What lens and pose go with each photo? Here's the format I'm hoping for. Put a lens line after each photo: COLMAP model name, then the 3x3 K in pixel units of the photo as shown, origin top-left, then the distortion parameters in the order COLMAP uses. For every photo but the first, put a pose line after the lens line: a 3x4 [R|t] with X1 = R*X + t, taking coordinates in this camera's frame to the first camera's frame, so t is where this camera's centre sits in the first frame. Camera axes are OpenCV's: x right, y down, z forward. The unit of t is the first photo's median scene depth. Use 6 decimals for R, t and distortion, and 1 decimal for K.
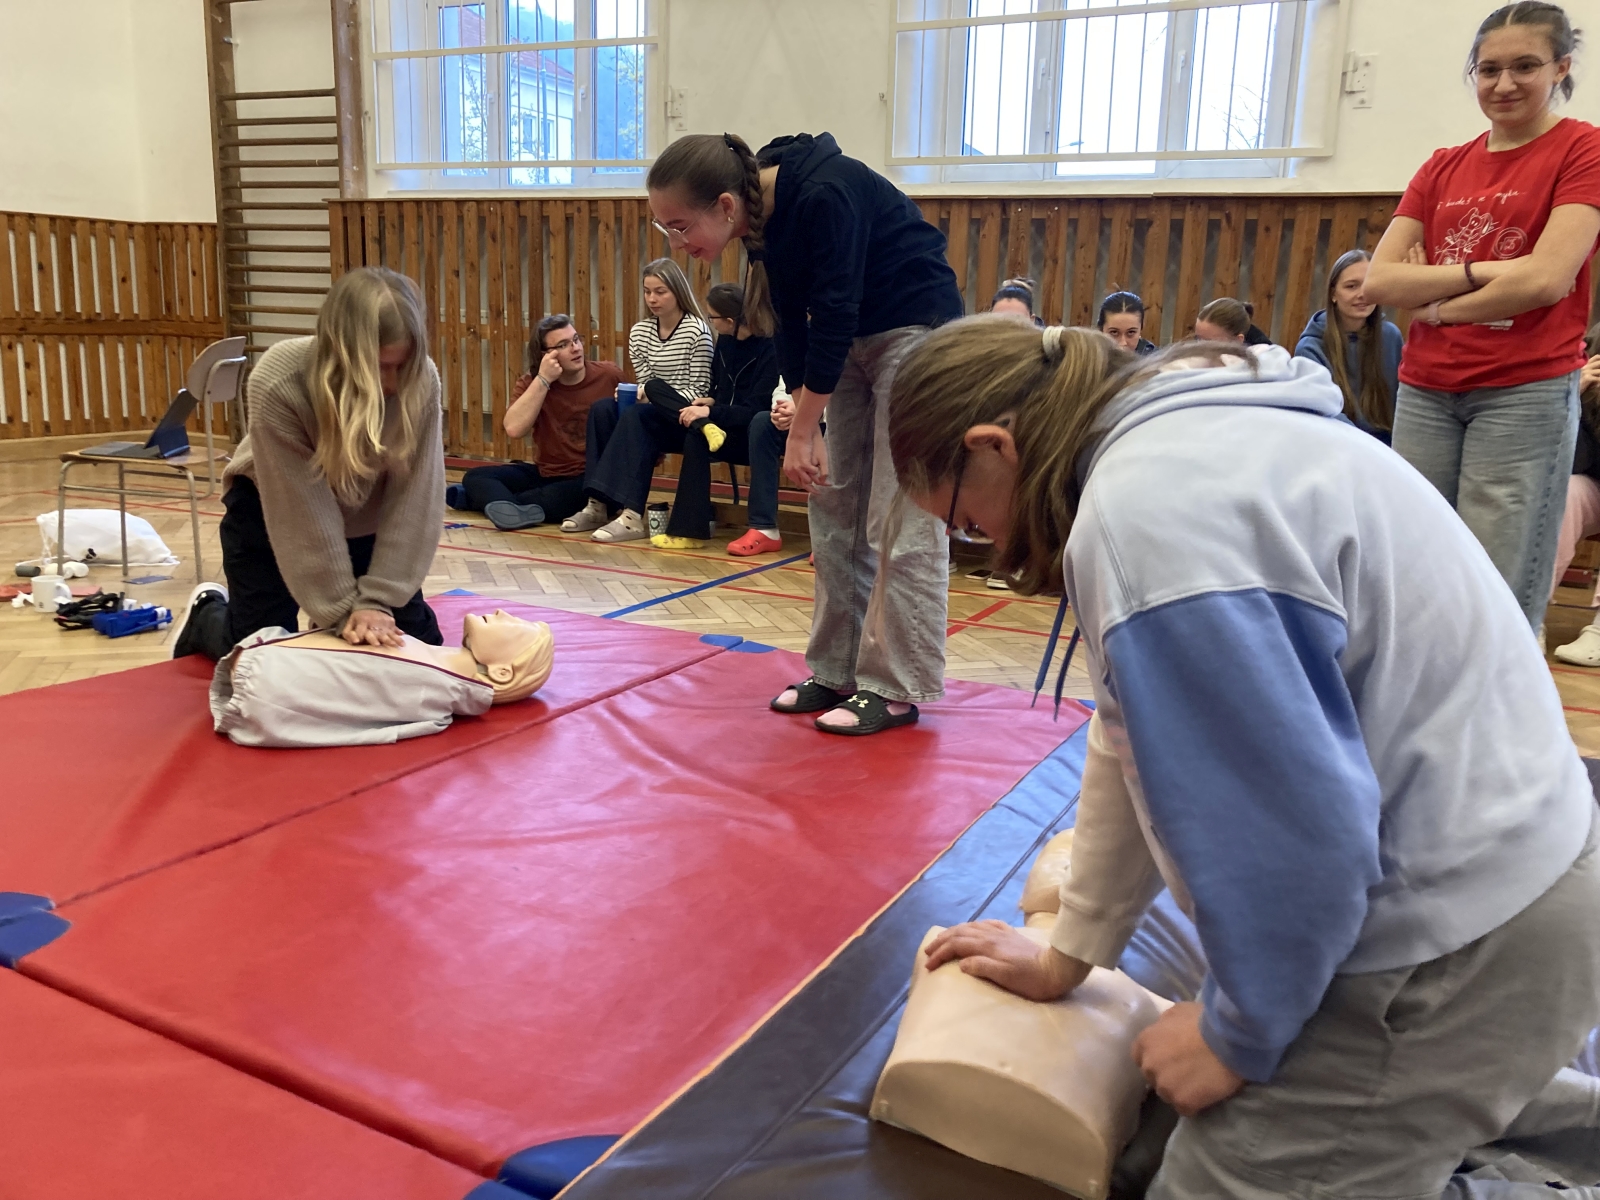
lens RADIAL K [[1318.5, 0, 800.4], [0, 1318.5, 594.3], [0, 0, 1]] dist [0.006821, 0.001009]
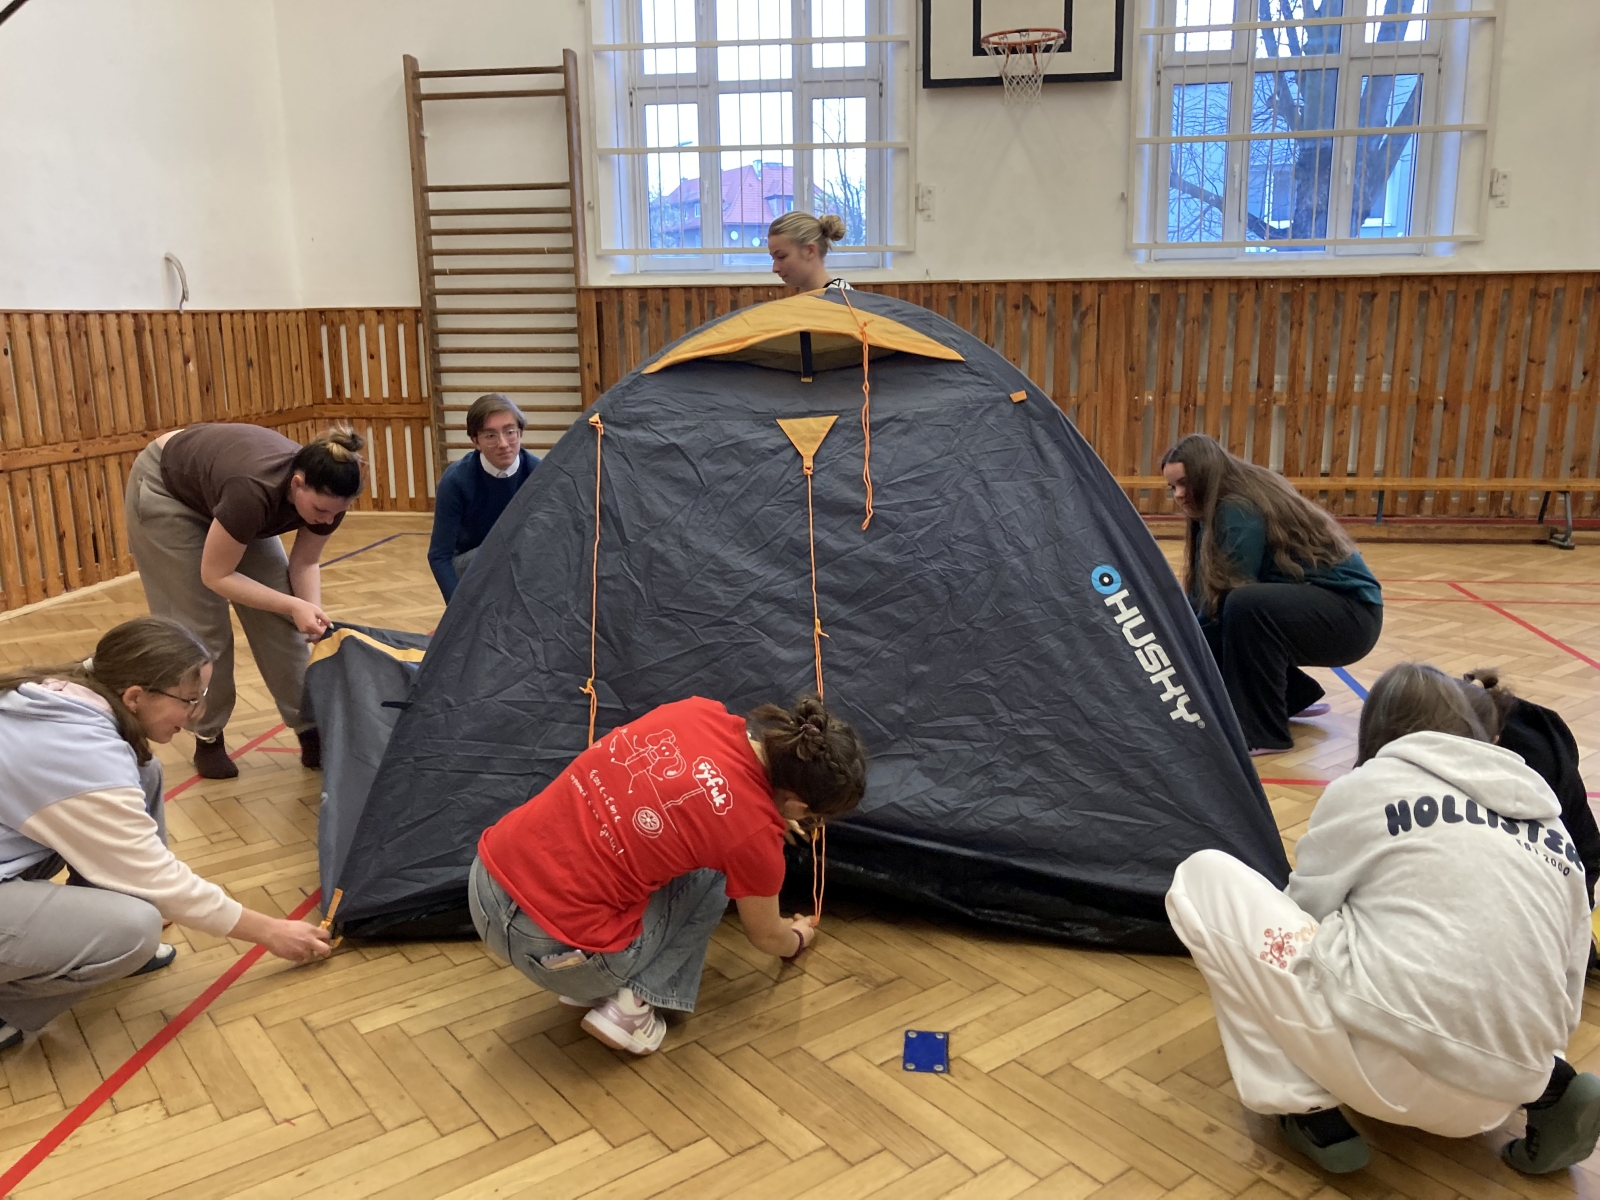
lens RADIAL K [[1318.5, 0, 770.2], [0, 1318.5, 570.5], [0, 0, 1]] dist [0.006821, 0.001009]
pose [[0.945597, -0.109040, 0.306524, -0.585543], [0.112183, 0.993660, 0.007402, -0.061405], [-0.305387, 0.027387, 0.951834, -0.067530]]
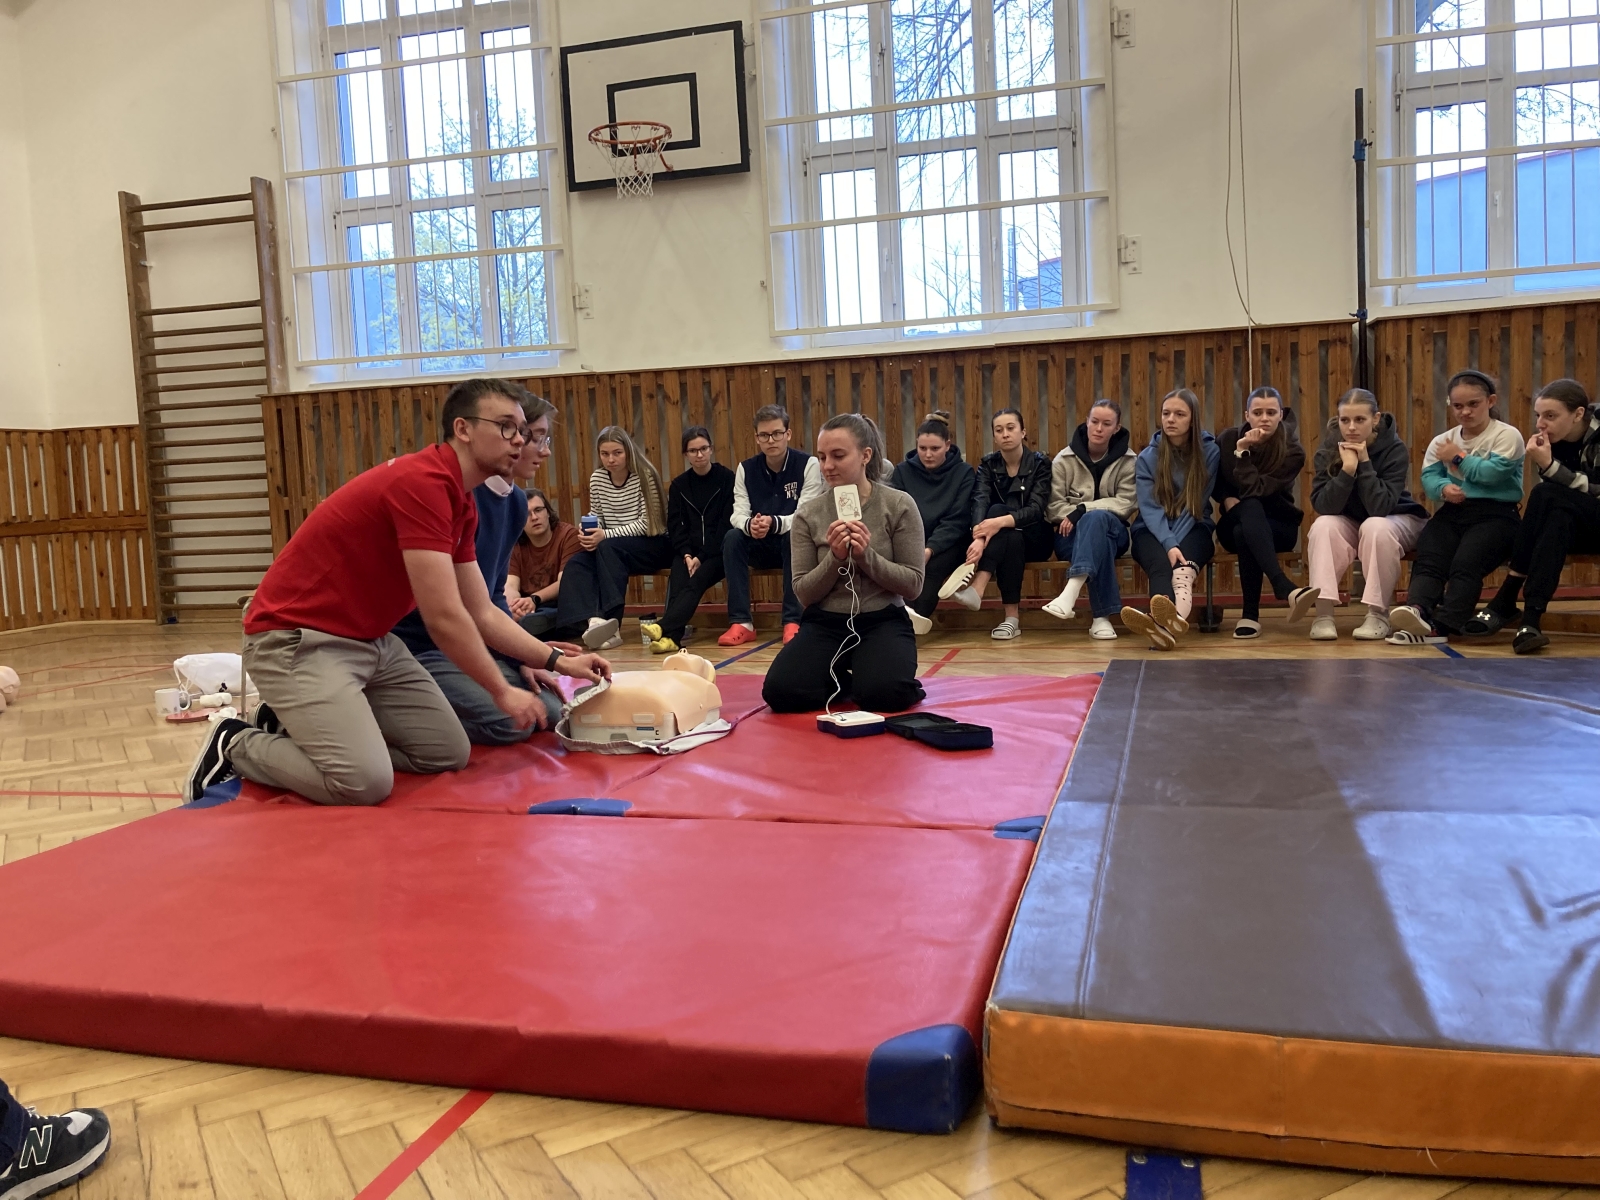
lens RADIAL K [[1318.5, 0, 798.7], [0, 1318.5, 579.8], [0, 0, 1]] dist [0.006821, 0.001009]
pose [[0.977656, -0.092095, 0.188961, -0.143108], [0.116754, 0.985415, -0.123799, 0.048270], [-0.174804, 0.143095, 0.974150, -0.151706]]
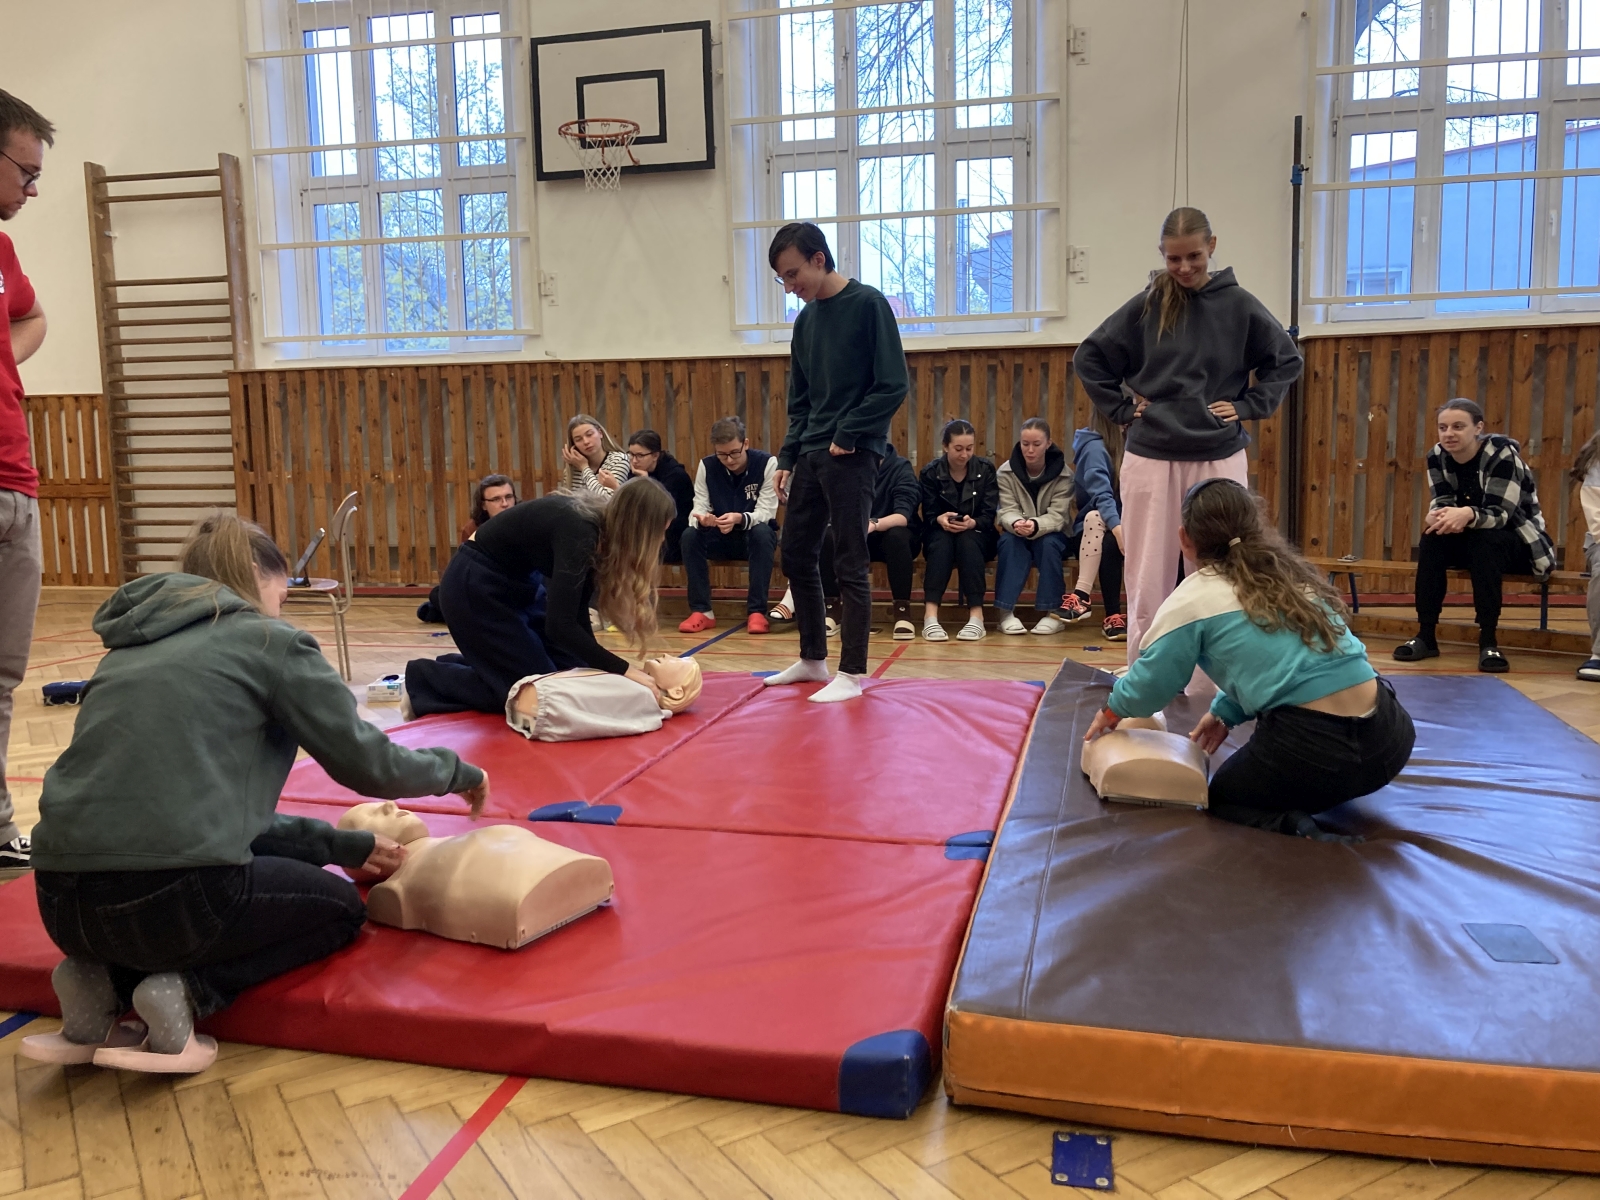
lens RADIAL K [[1318.5, 0, 791.2], [0, 1318.5, 583.0], [0, 0, 1]] dist [0.006821, 0.001009]
pose [[0.971499, -0.077016, 0.224185, -0.160585], [0.098418, 0.991431, -0.085895, 0.028492], [-0.215649, 0.105510, 0.970754, -0.195843]]
